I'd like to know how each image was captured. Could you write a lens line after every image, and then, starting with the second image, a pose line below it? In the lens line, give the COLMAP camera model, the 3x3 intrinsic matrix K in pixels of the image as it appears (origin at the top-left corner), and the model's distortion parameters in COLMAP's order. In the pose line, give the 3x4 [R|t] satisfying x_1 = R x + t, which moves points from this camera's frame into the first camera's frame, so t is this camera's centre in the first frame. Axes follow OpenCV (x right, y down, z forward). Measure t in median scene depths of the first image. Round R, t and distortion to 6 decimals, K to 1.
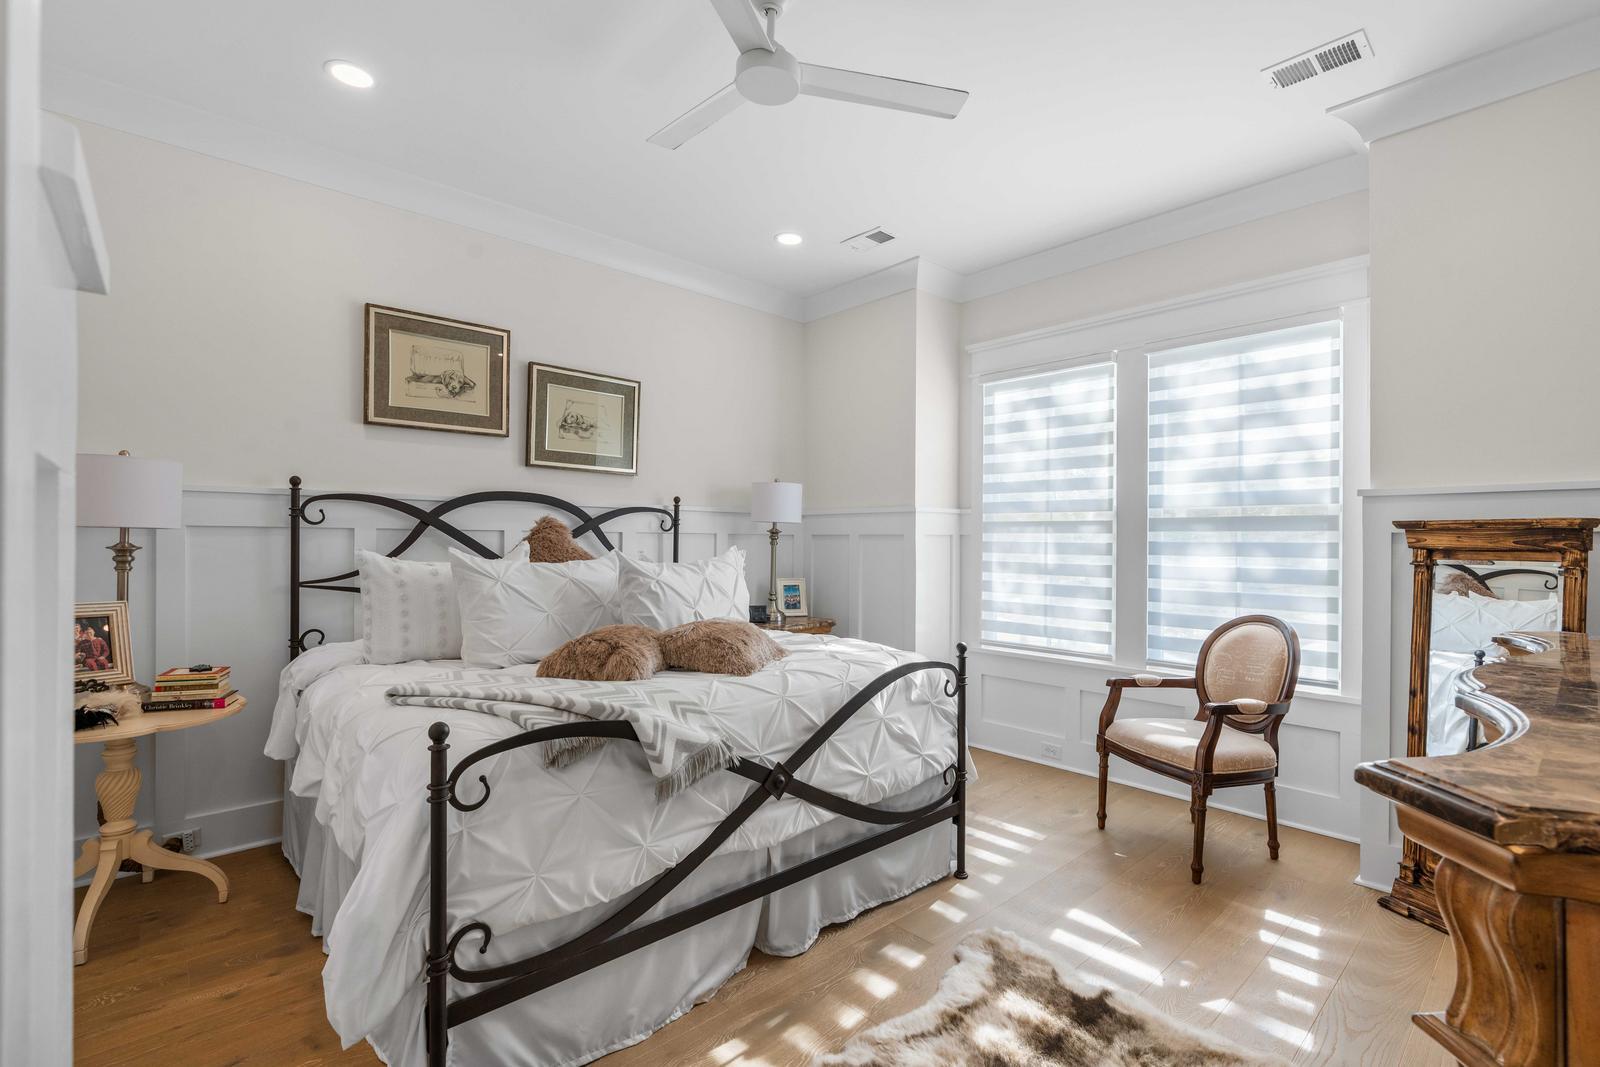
lens RADIAL K [[727.0, 0, 816.8], [0, 727.0, 537.9], [0, 0, 1]] dist [0.000409, 0.000738]
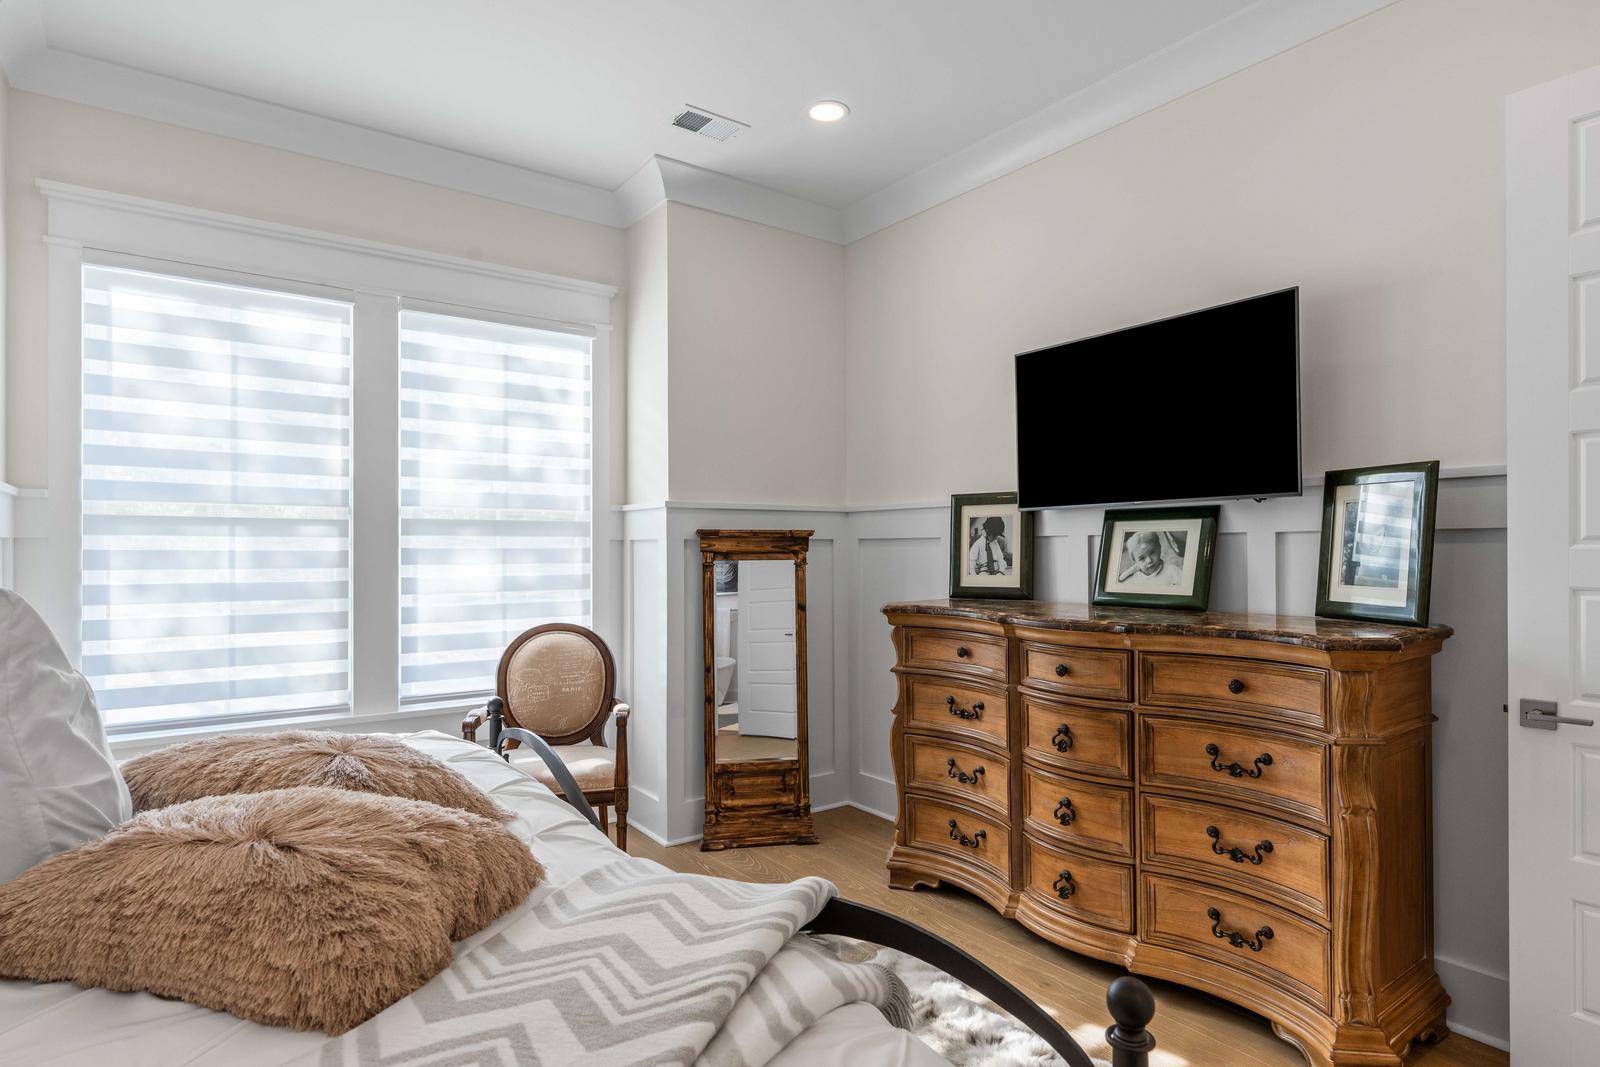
lens RADIAL K [[853.3, 0, 802.8], [0, 853.3, 546.1], [0, 0, 1]] dist [-0.000036, 0.000340]
pose [[0.131500, -0.002969, 0.991312, -0.394900], [0.000231, 0.999996, 0.002965, 0.000255], [-0.991316, -0.000161, 0.131500, 0.438113]]
